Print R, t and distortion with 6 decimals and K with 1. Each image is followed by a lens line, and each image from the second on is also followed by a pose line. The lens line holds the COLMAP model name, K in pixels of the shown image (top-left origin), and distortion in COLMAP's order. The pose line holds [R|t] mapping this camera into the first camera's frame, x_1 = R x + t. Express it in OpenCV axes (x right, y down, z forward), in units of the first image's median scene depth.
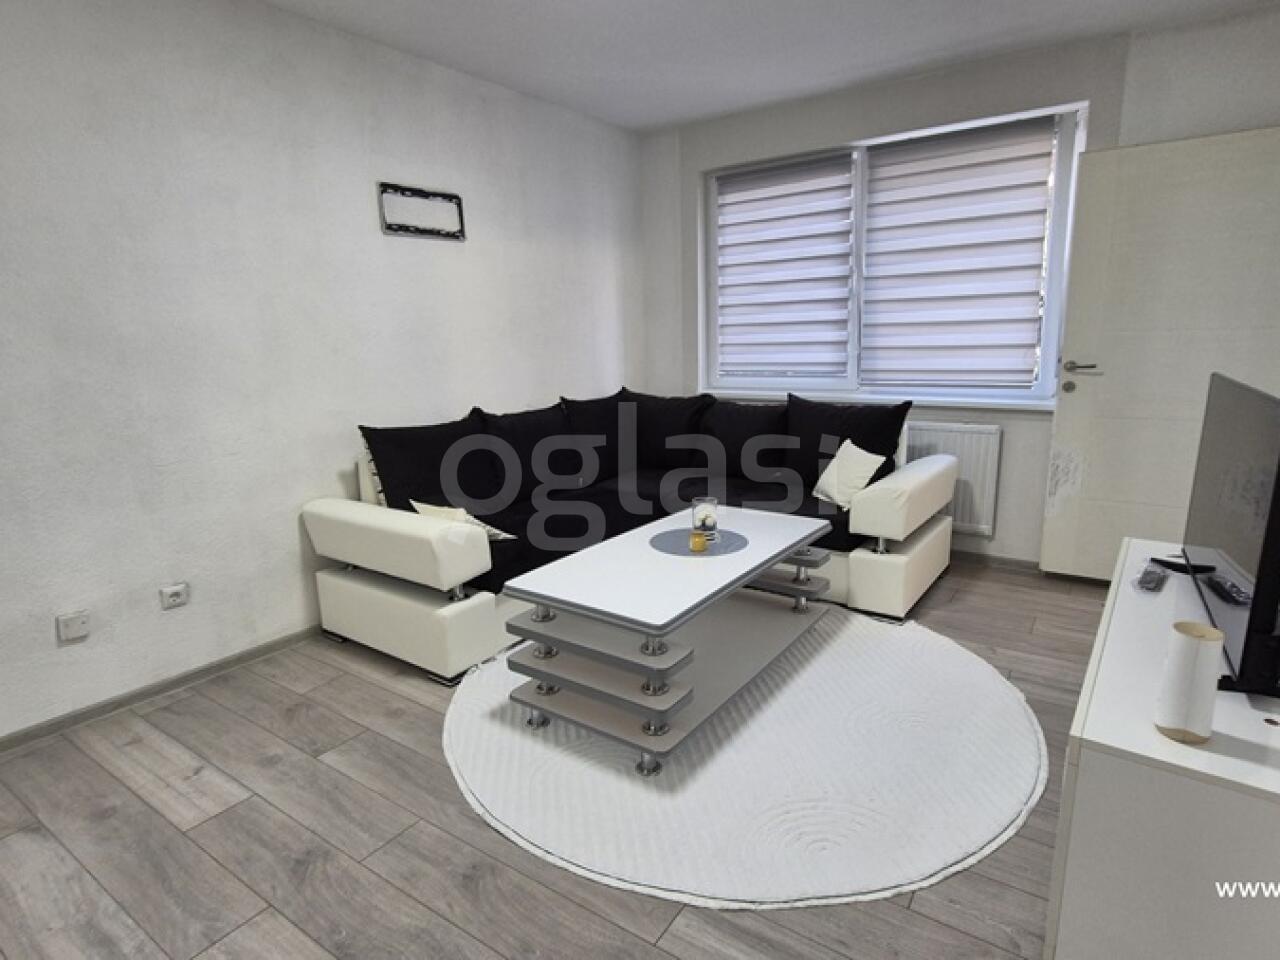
lens RADIAL K [[697.2, 0, 643.0], [0, 697.2, 477.7], [0, 0, 1]] dist [0.012884, -0.001656]
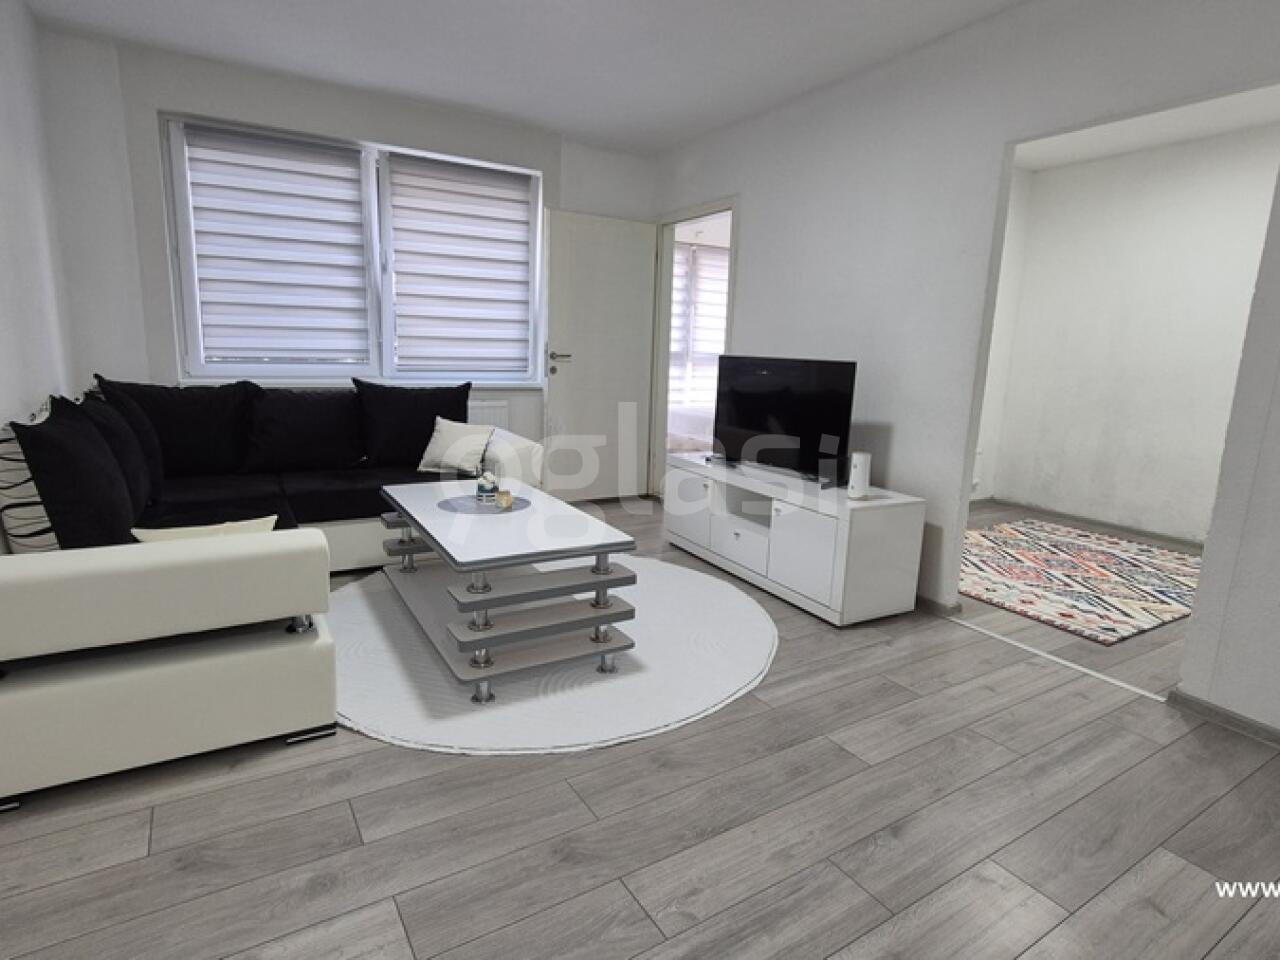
lens RADIAL K [[697.2, 0, 641.4], [0, 697.2, 481.6], [0, 0, 1]] dist [0.012884, -0.001656]
pose [[0.407277, -0.137343, 0.902919, -0.656559], [0.146787, 0.985620, 0.083712, 0.002593], [-0.901432, 0.098443, 0.421580, 0.263035]]
